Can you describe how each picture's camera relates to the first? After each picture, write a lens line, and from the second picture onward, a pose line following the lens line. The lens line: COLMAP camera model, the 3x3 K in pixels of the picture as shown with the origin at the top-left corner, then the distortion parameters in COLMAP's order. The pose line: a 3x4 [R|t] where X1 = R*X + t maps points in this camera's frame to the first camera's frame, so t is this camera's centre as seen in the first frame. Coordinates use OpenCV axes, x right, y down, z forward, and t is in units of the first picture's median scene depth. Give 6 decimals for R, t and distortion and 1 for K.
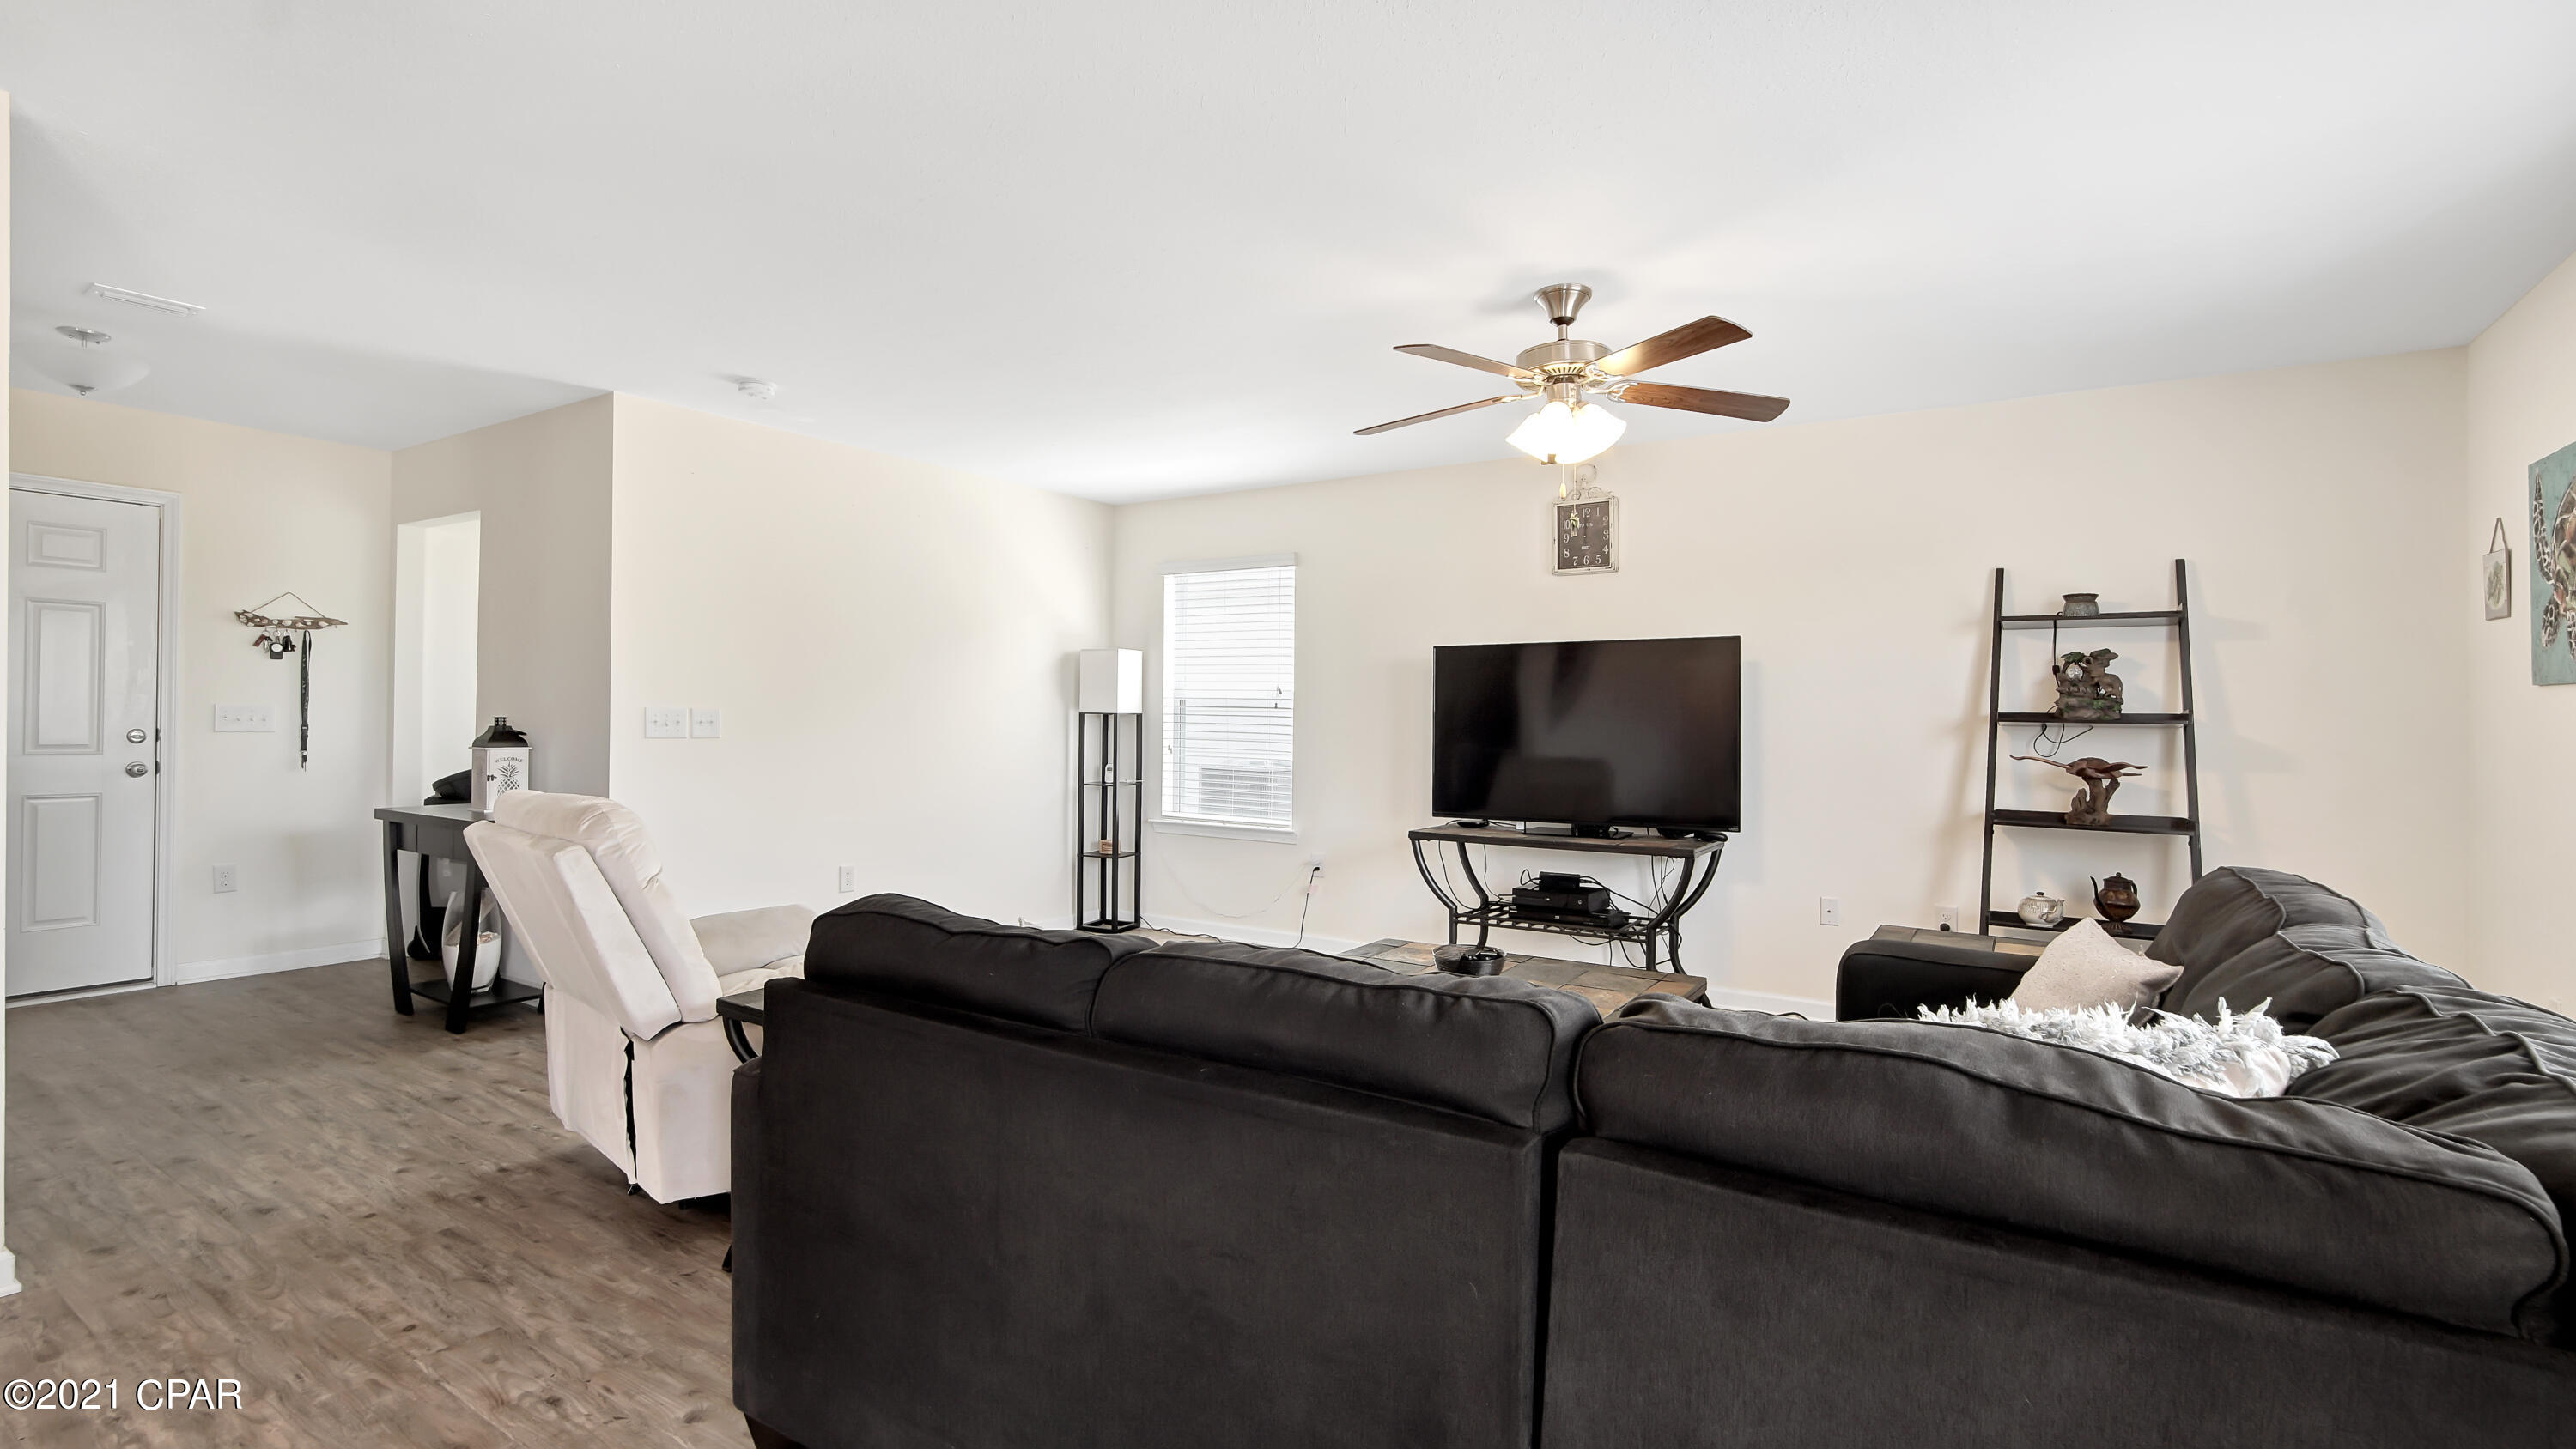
lens RADIAL K [[1196.7, 0, 1283.2], [0, 1196.7, 714.9], [0, 0, 1]] dist [0.008058, 0.000265]
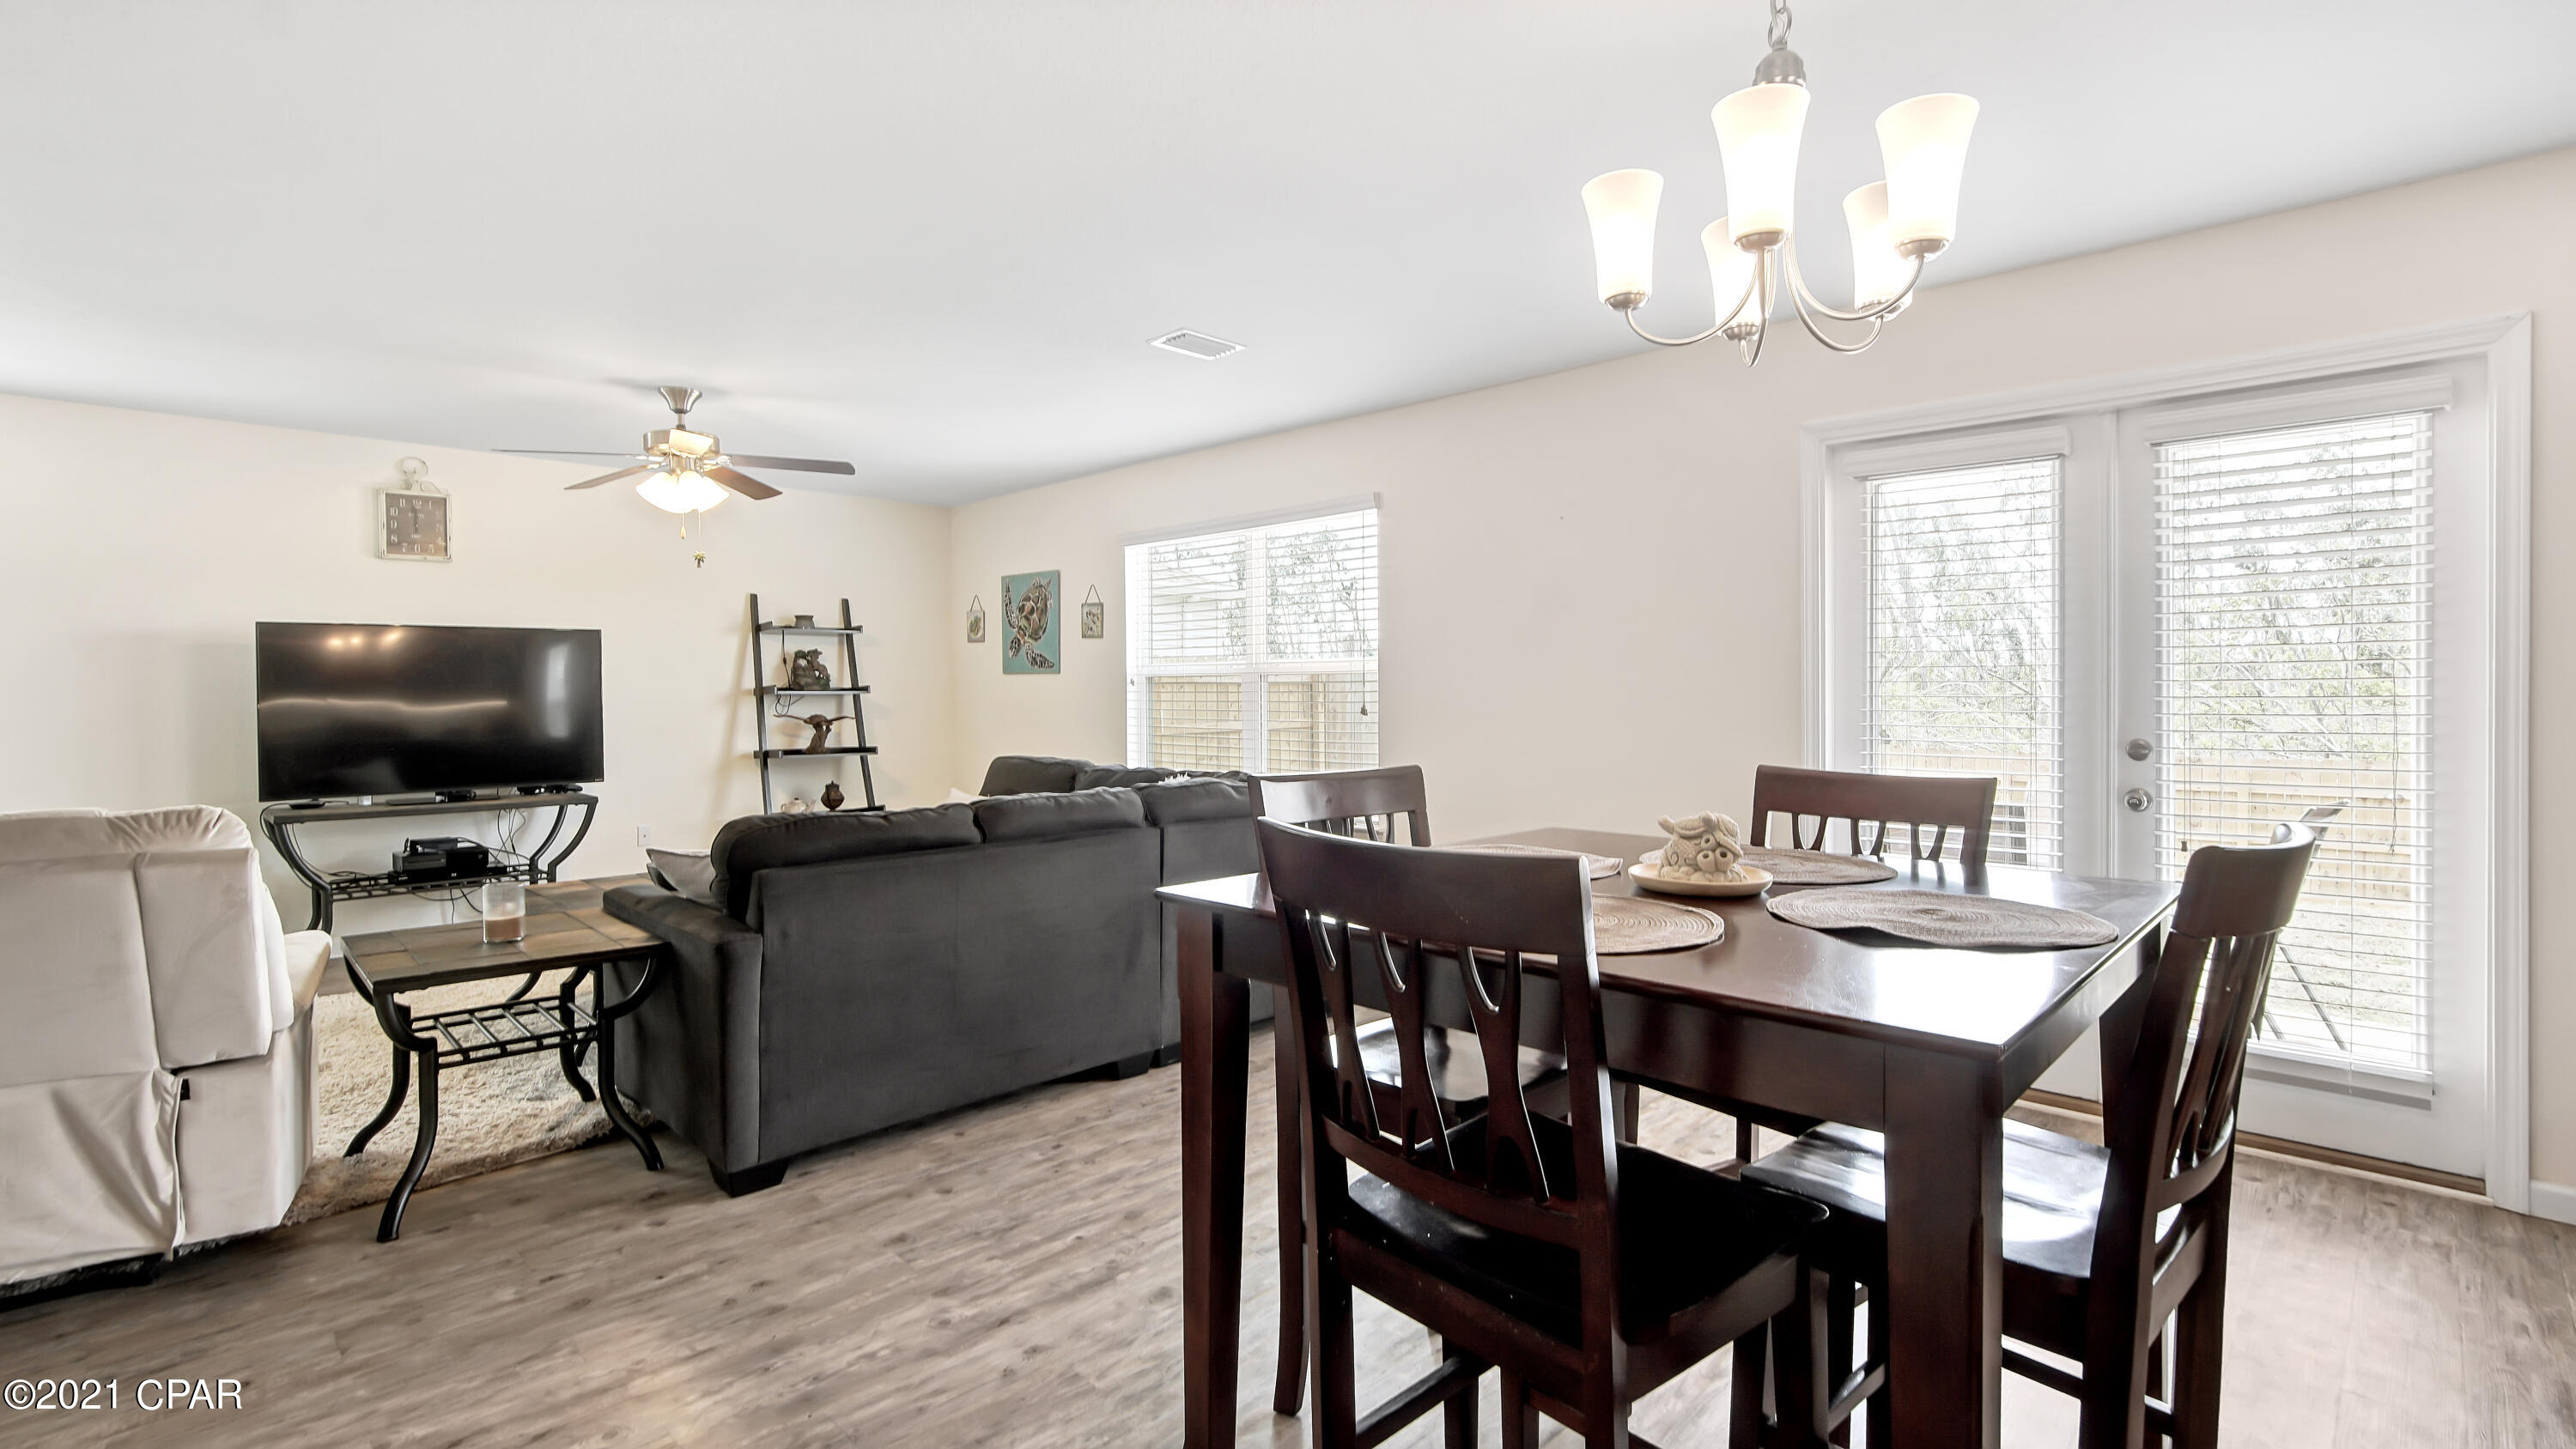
lens RADIAL K [[1171.4, 0, 1293.0], [0, 1171.4, 753.5], [0, 0, 1]] dist [-0.007600, -0.000088]
pose [[0.214875, -0.063819, 0.974554, -0.743640], [0.004134, 0.997913, 0.064437, -0.011685], [-0.976633, -0.009817, 0.214690, -0.000394]]
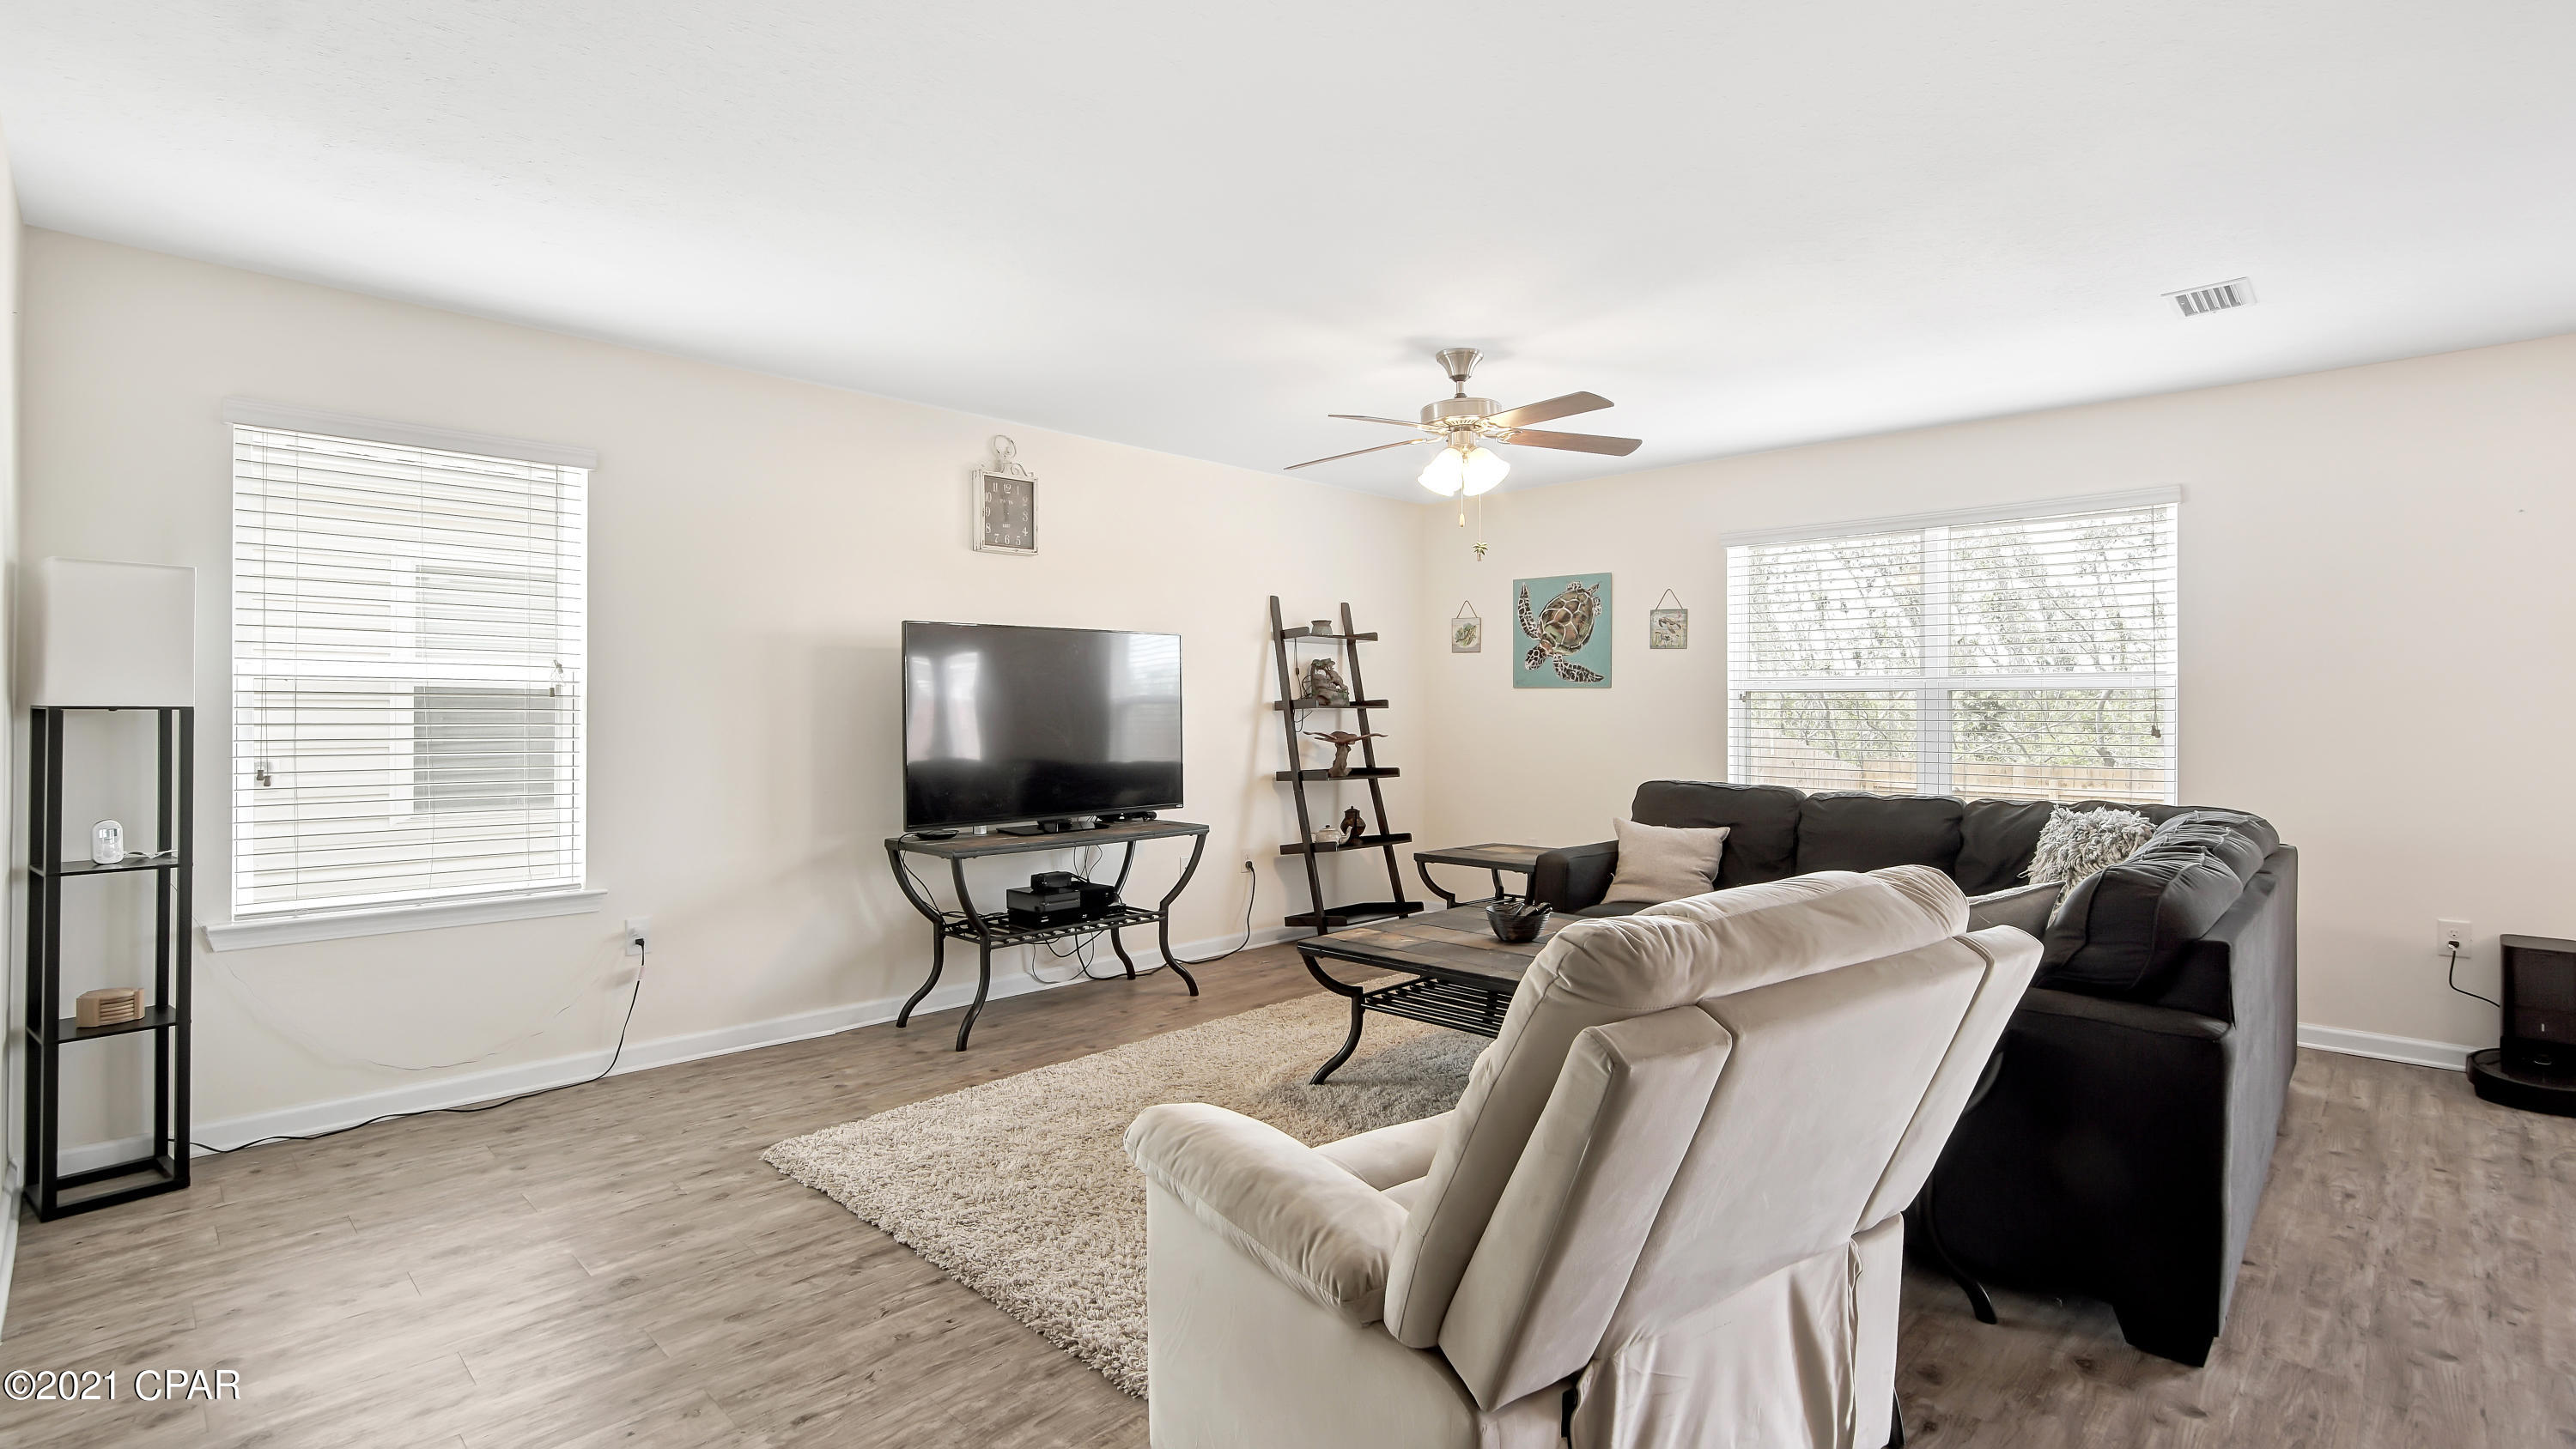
lens RADIAL K [[1196.7, 0, 1283.2], [0, 1196.7, 714.9], [0, 0, 1]] dist [0.008058, 0.000265]
pose [[0.189970, -0.015594, 0.981666, -0.764500], [-0.001736, 0.999867, 0.016219, -0.008550], [-0.981788, -0.004785, 0.189917, 0.745894]]
